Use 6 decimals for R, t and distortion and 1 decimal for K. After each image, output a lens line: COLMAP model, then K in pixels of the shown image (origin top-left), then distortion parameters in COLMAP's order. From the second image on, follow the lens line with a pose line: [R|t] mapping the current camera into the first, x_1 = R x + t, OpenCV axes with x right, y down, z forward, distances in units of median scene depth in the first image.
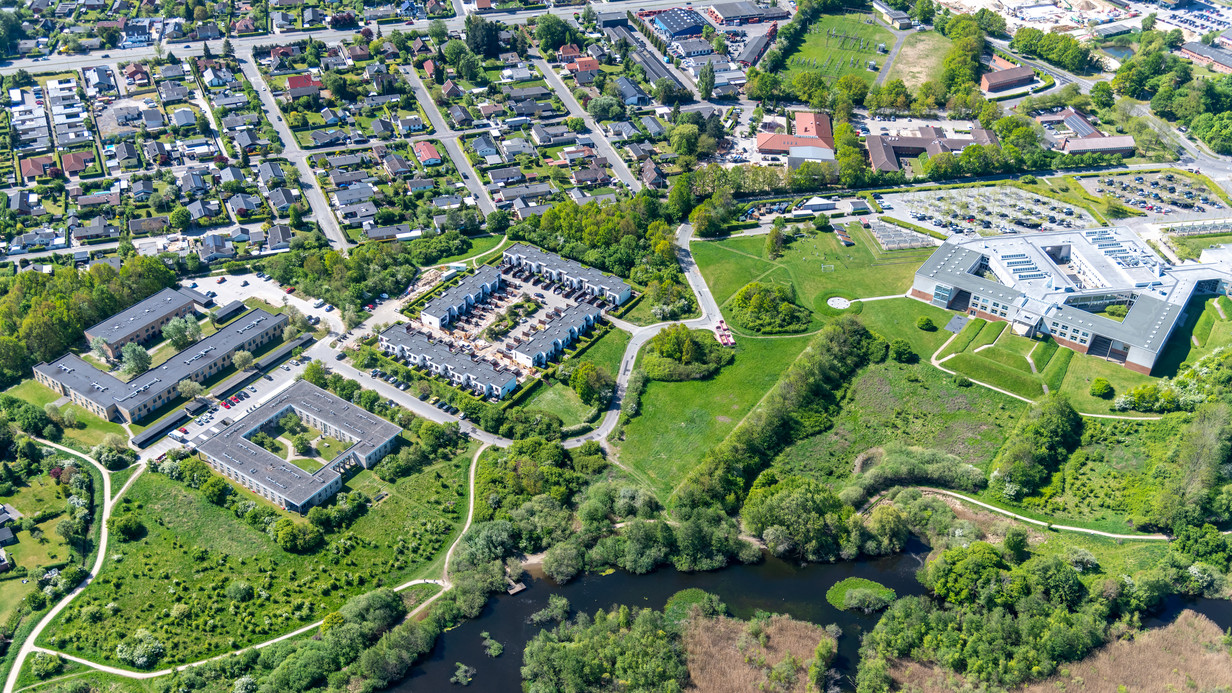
lens RADIAL K [[1284.4, 0, 616.0], [0, 1284.4, 346.5], [0, 0, 1]] dist [-0.015876, 0.001464]
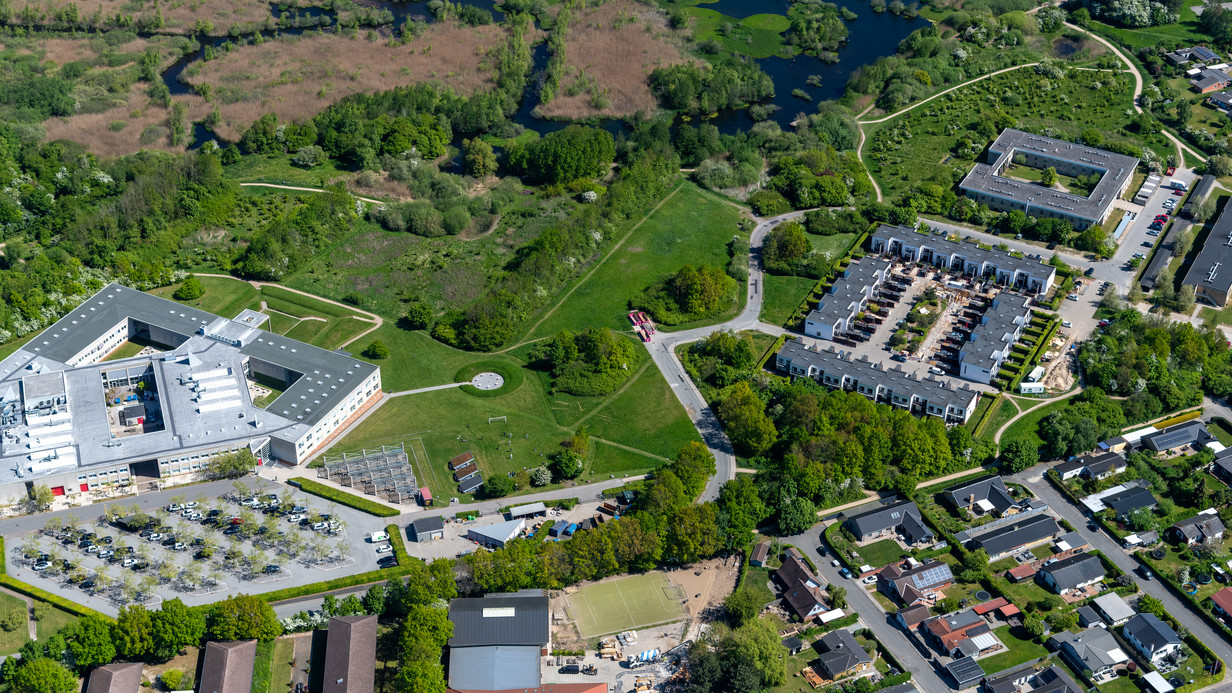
lens RADIAL K [[1913.4, 0, 616.0], [0, 1913.4, 346.5], [0, 0, 1]] dist [0.039441, 0.011541]
pose [[-0.994204, 0.030715, -0.103028, 0.217926], [-0.084475, 0.369577, 0.925352, -1.066273], [0.066499, 0.928692, -0.364840, 1.415419]]
